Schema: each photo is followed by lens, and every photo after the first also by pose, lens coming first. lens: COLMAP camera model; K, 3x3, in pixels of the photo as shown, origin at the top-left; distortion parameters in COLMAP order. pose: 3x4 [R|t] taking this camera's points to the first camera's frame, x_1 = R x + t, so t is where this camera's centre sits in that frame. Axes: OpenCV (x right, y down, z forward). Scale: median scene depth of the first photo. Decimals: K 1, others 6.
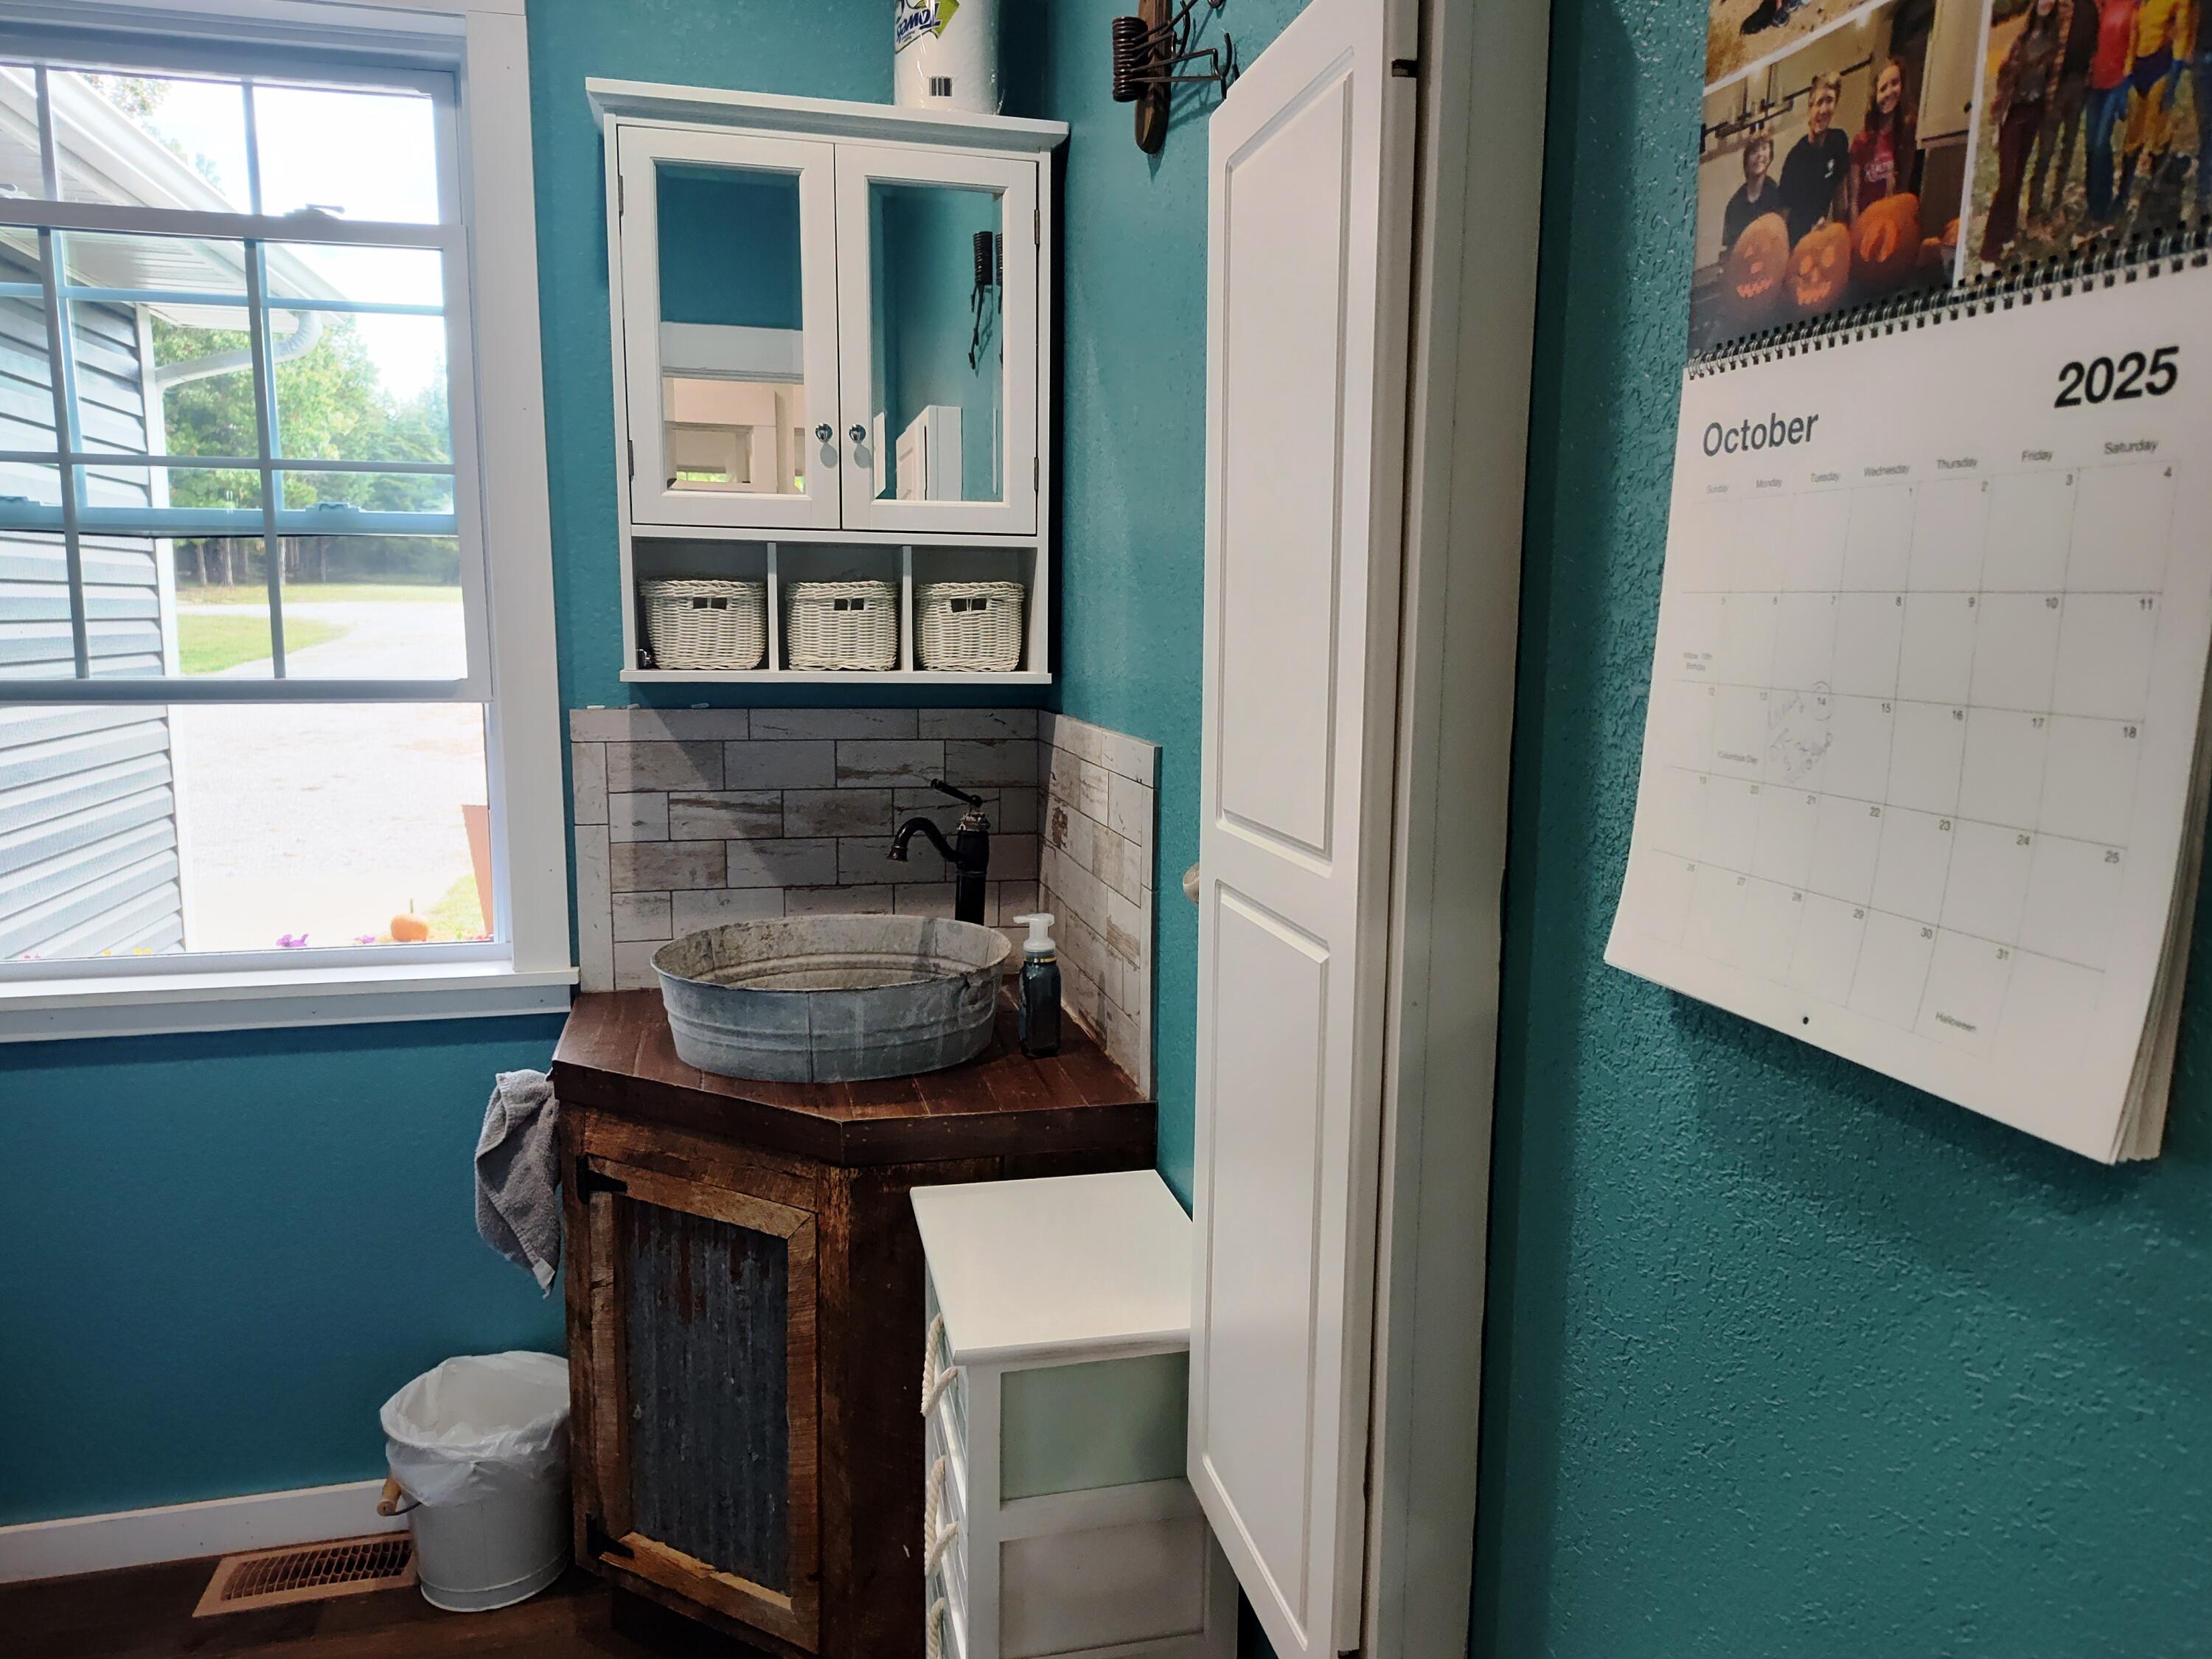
lens RADIAL K [[1507.7, 0, 1107.2], [0, 1507.7, 831.0], [0, 0, 1]] dist [-0.009669, -0.007866]
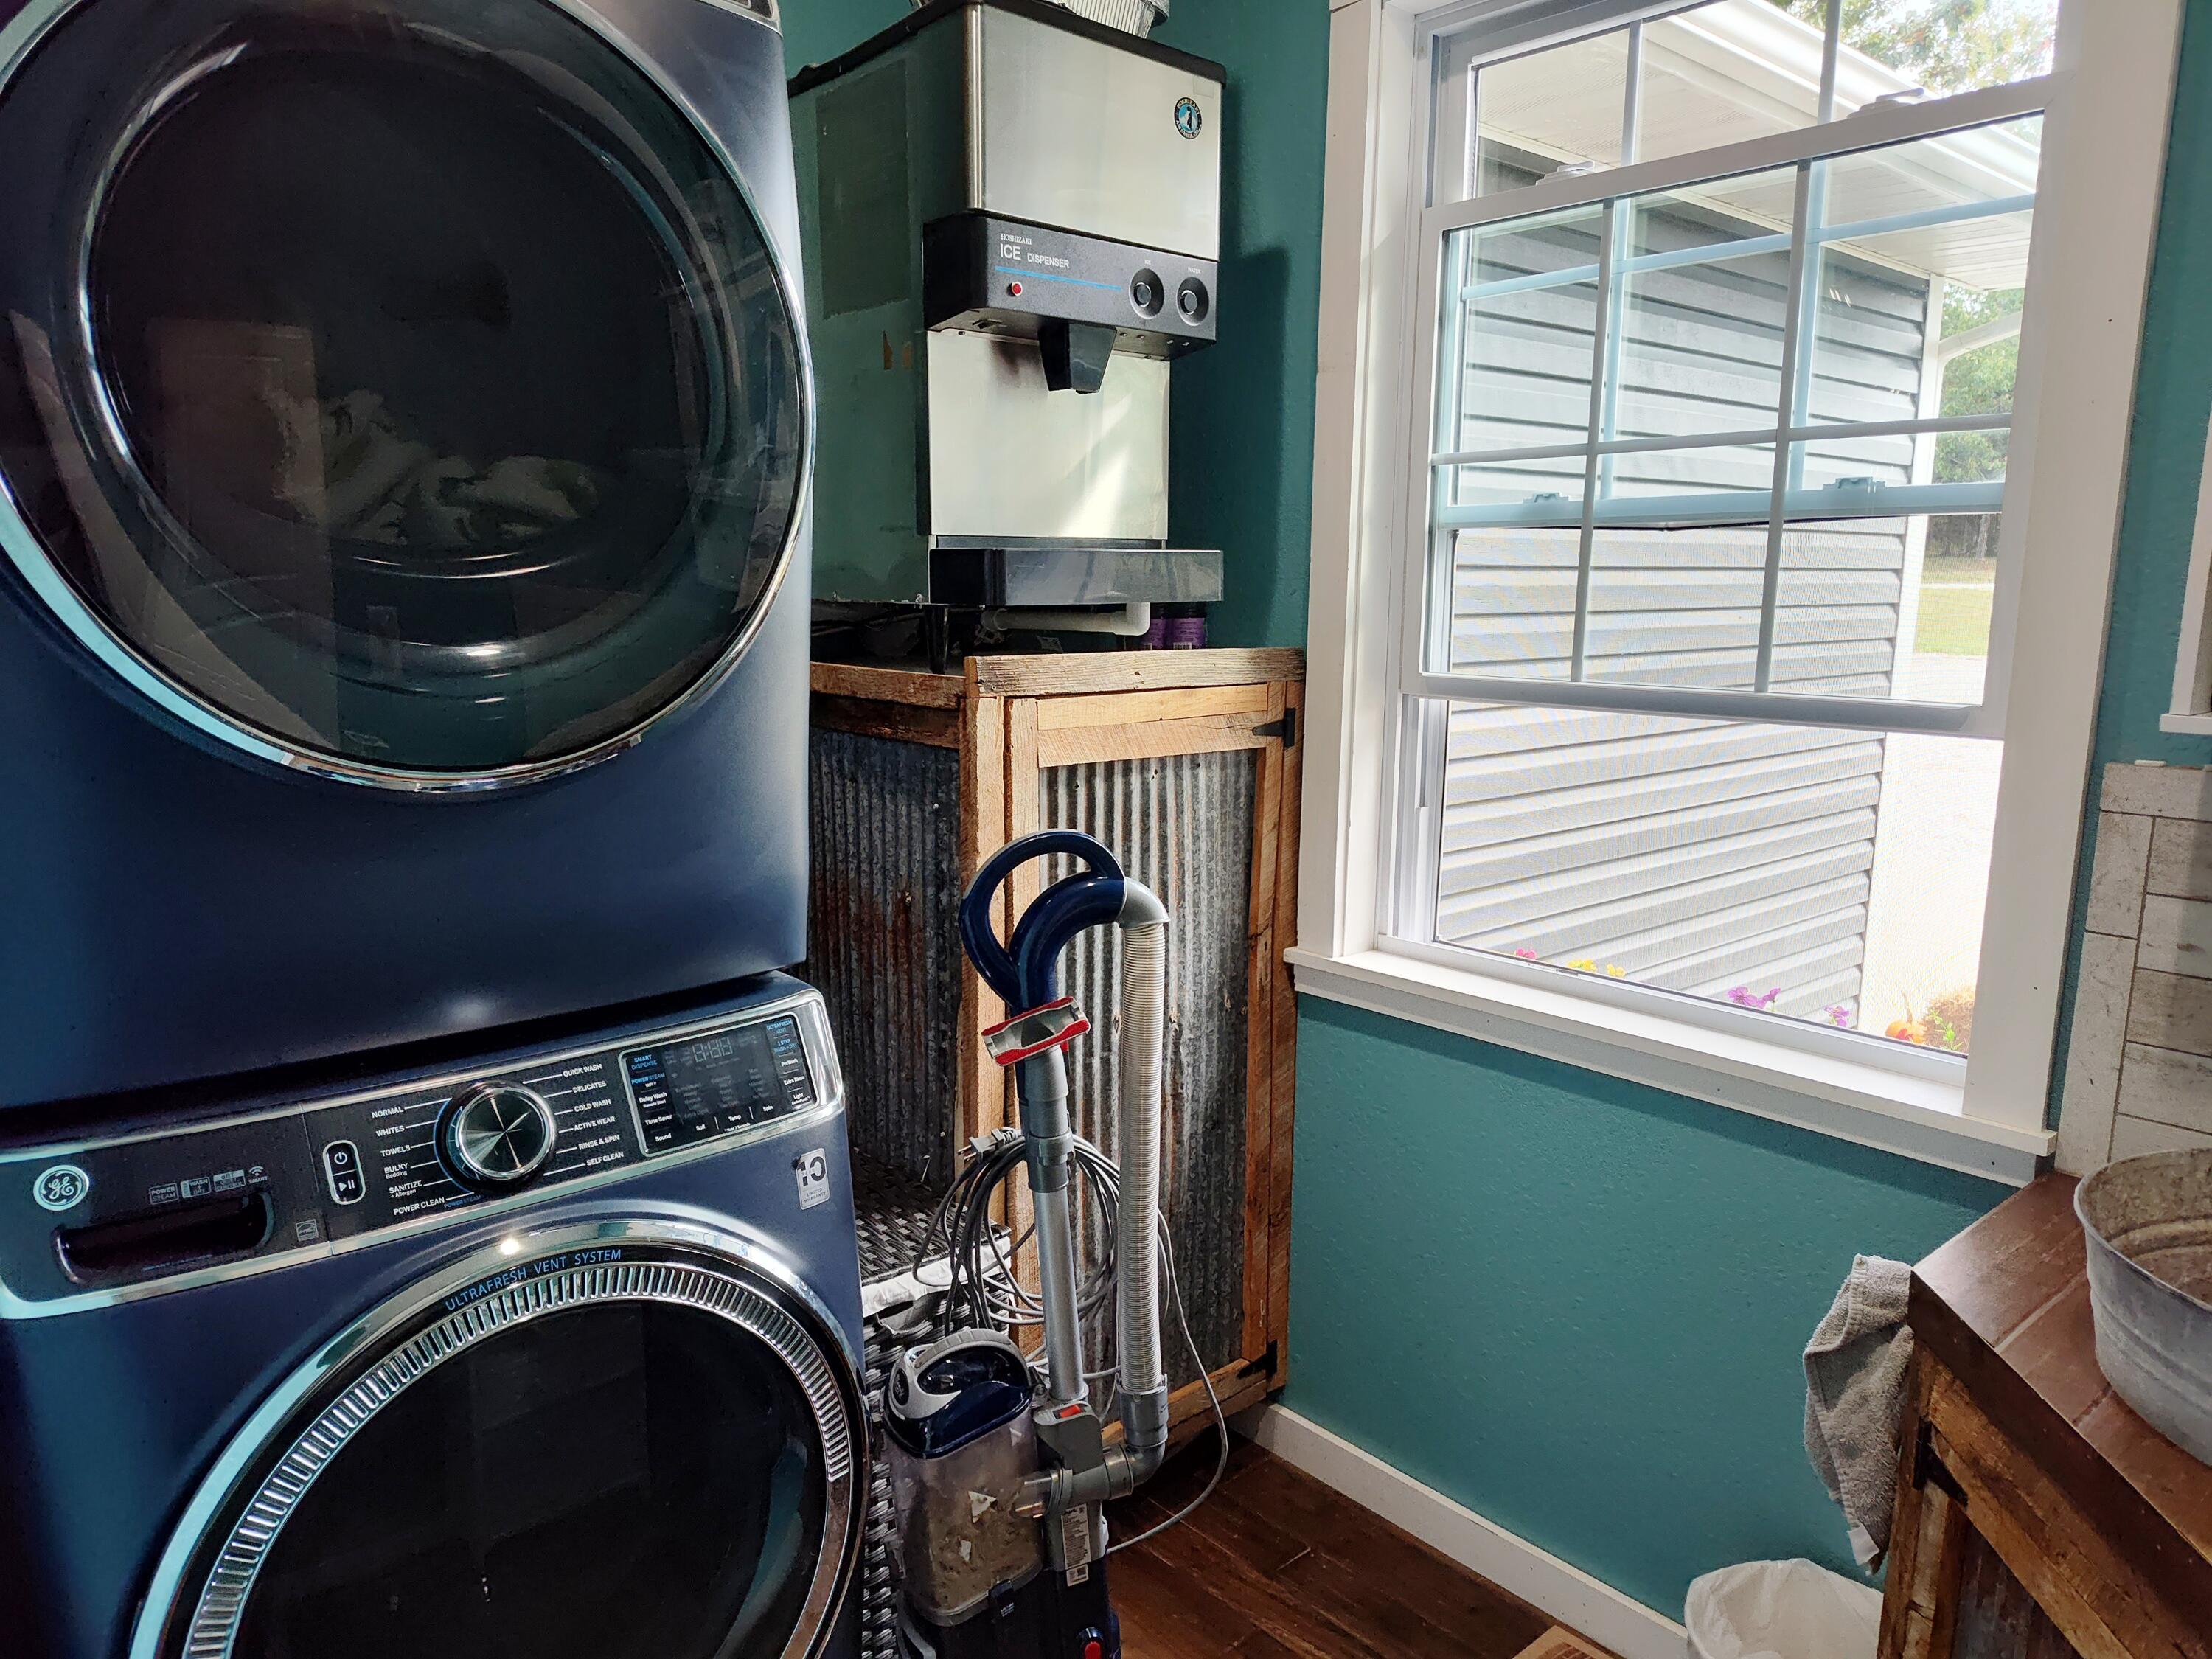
lens RADIAL K [[1507.7, 0, 1112.1], [0, 1507.7, 848.6], [0, 0, 1]] dist [-0.009669, -0.007866]
pose [[0.447867, 0.146576, -0.882004, 0.041466], [-0.120924, 0.987337, 0.102677, -0.057151], [0.885885, 0.060670, 0.459921, 0.296069]]
